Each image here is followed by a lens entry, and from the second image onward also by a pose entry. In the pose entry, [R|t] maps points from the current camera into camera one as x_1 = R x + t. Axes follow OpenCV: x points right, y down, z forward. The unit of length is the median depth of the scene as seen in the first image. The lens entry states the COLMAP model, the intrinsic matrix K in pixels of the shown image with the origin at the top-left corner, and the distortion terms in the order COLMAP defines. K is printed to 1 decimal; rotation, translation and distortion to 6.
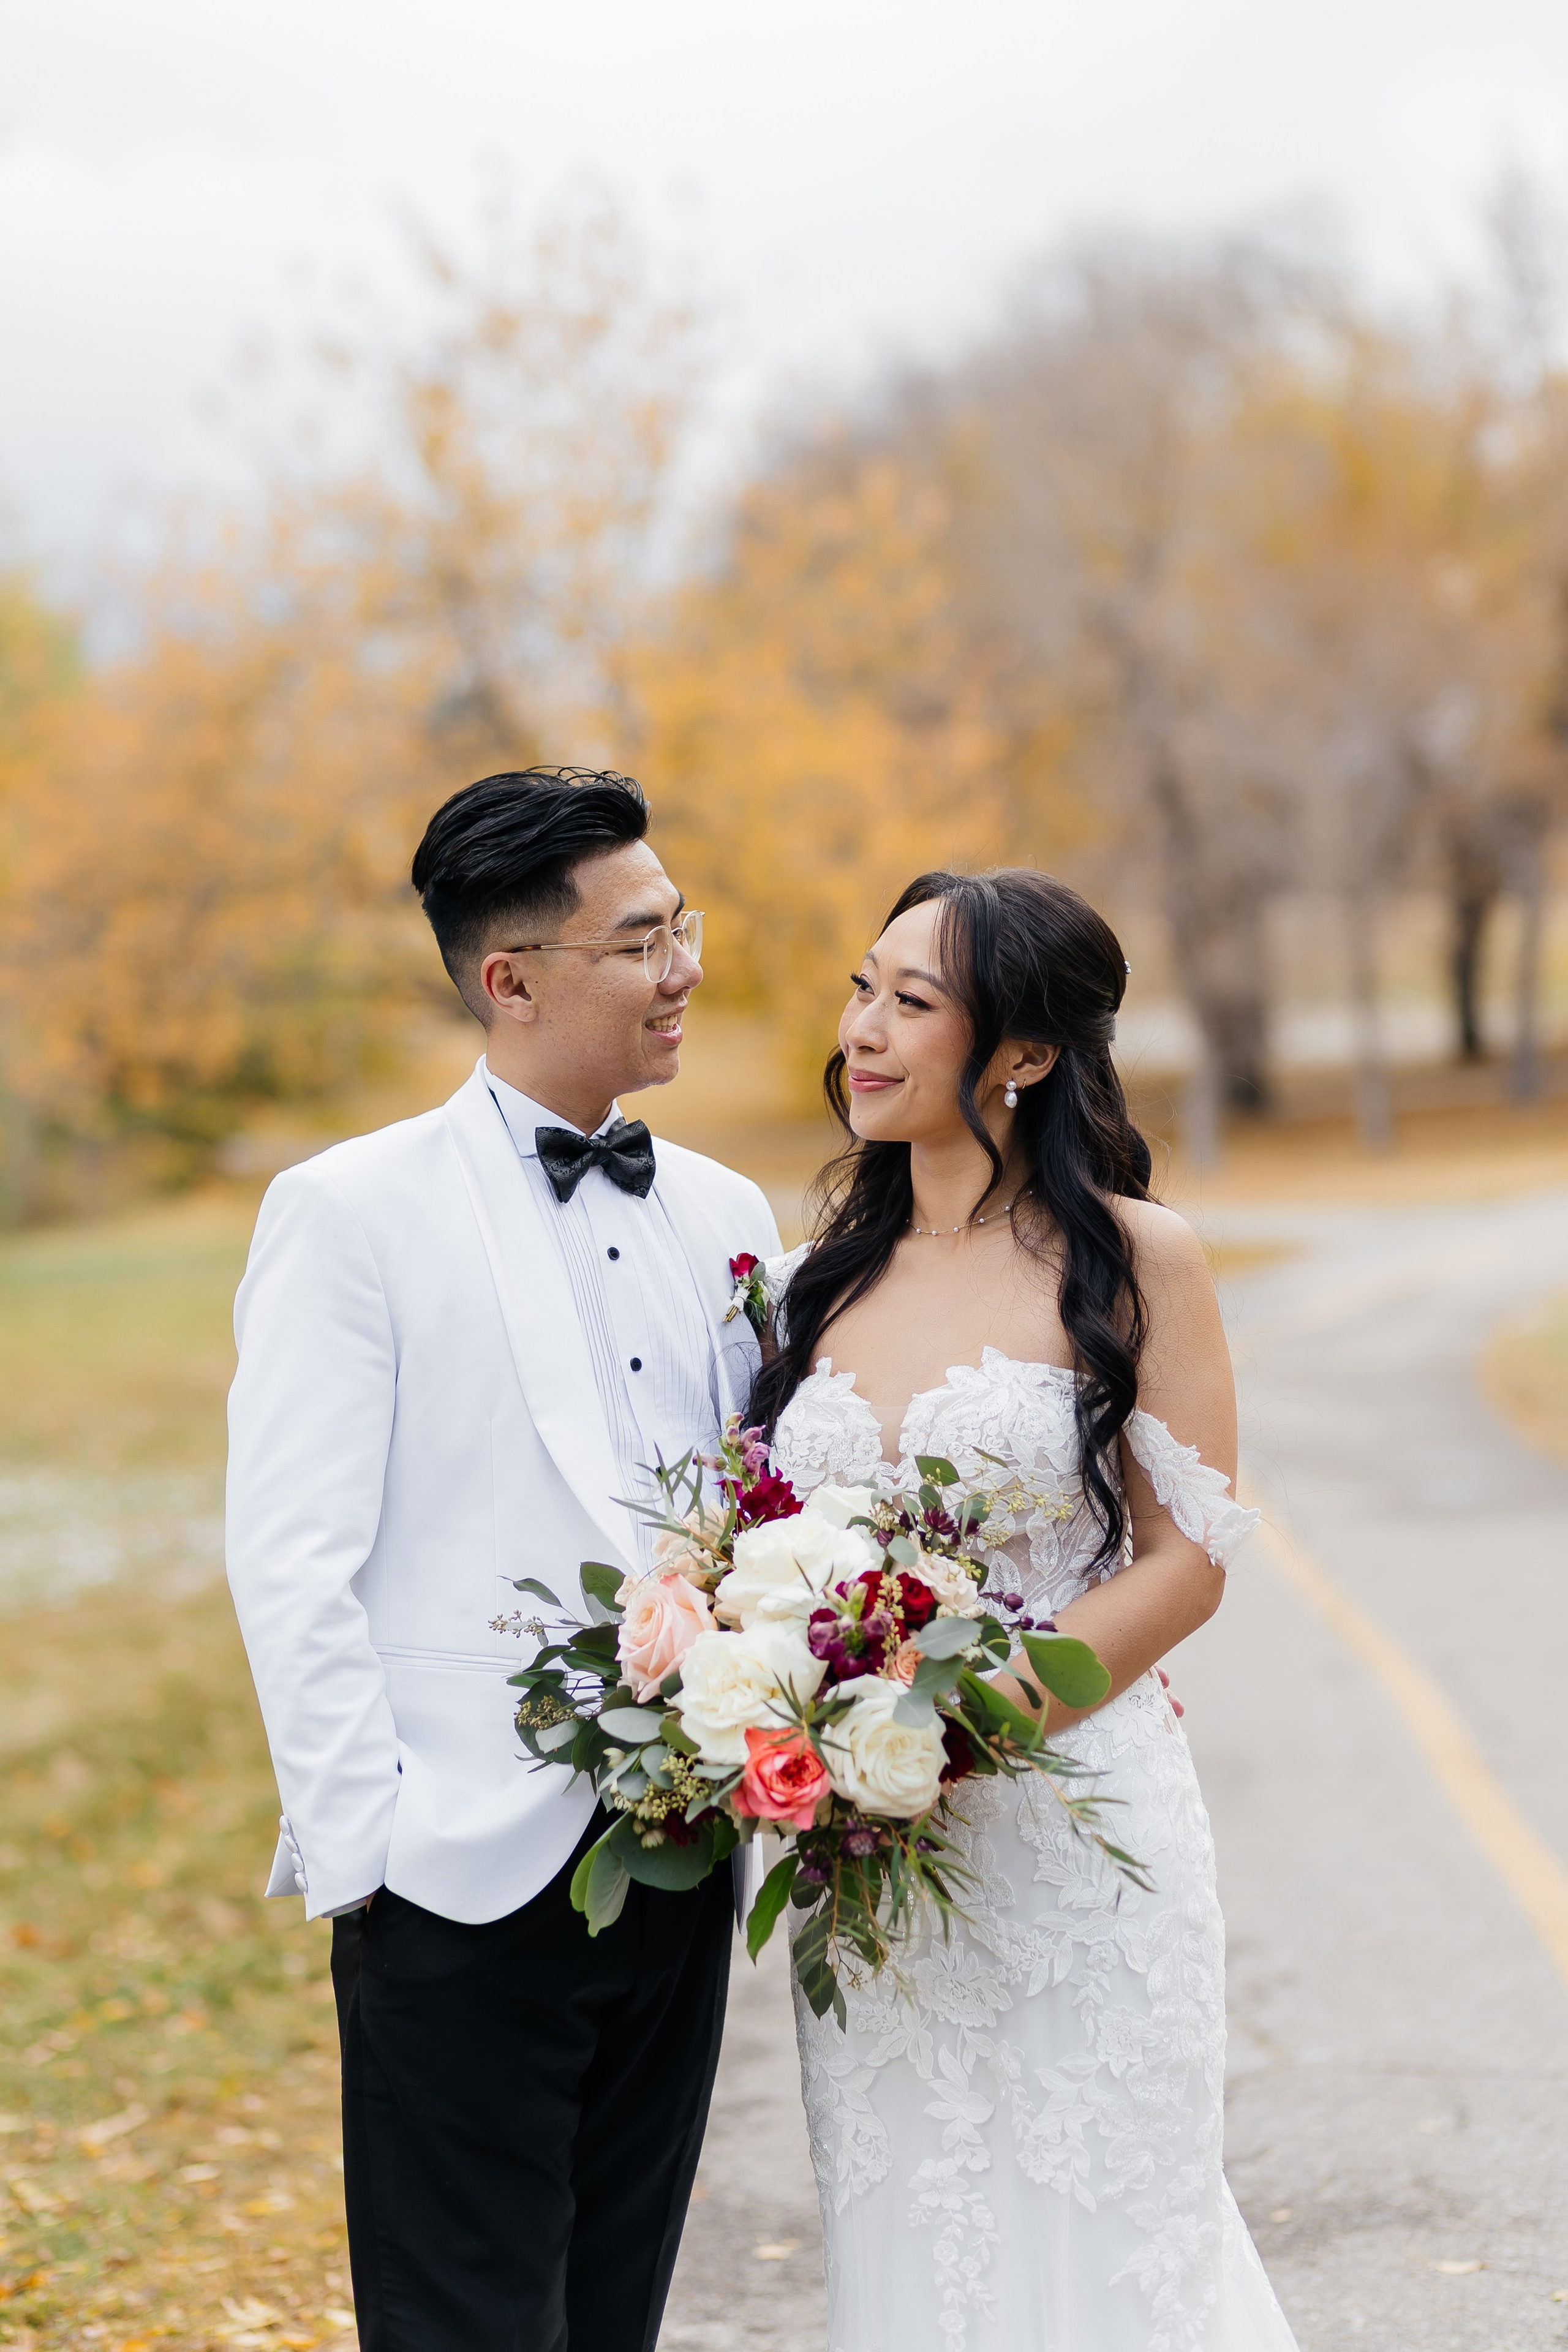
lens RADIAL K [[5727.3, 0, 778.7], [0, 5727.3, 1045.9], [0, 0, 1]] dist [0.052533, 0.115604]
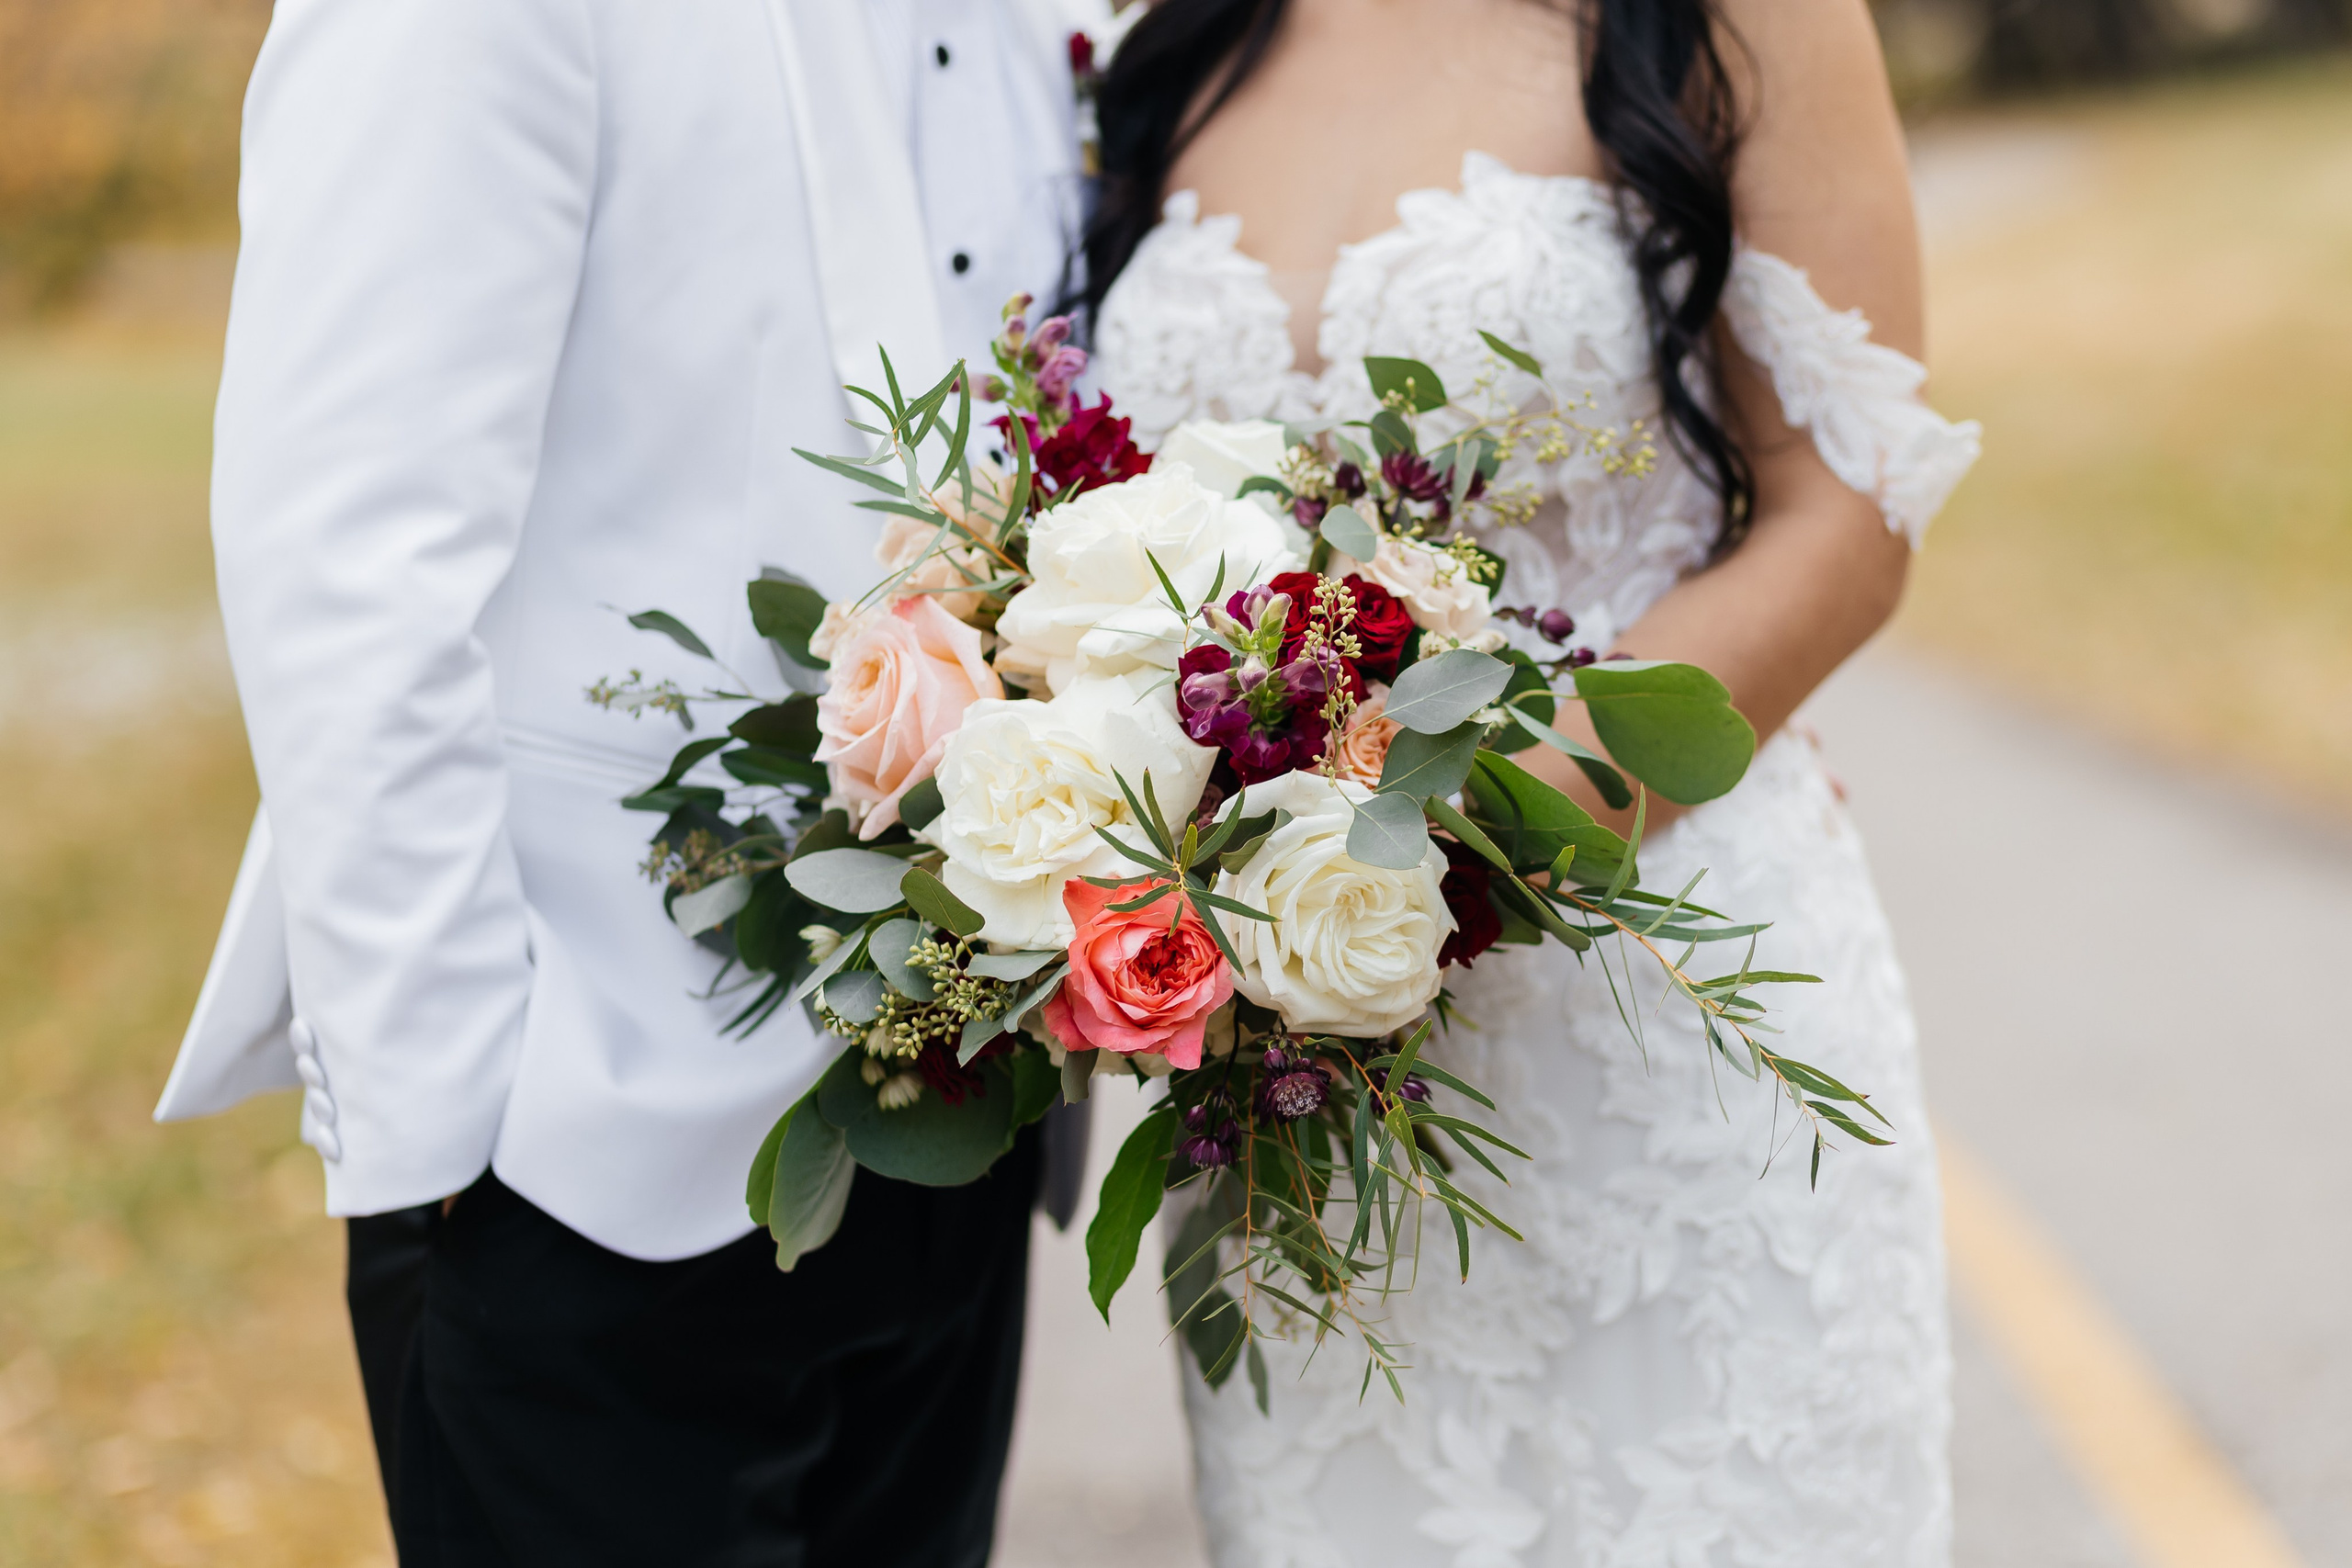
lens RADIAL K [[5726.8, 0, 1176.0], [0, 5726.8, 784.0], [0, 0, 1]] dist [0.052533, 0.115604]
pose [[0.998807, -0.047648, 0.010712, -0.000835], [0.045986, 0.991442, 0.122181, 0.046367], [-0.016442, -0.121542, 0.992450, 0.476849]]
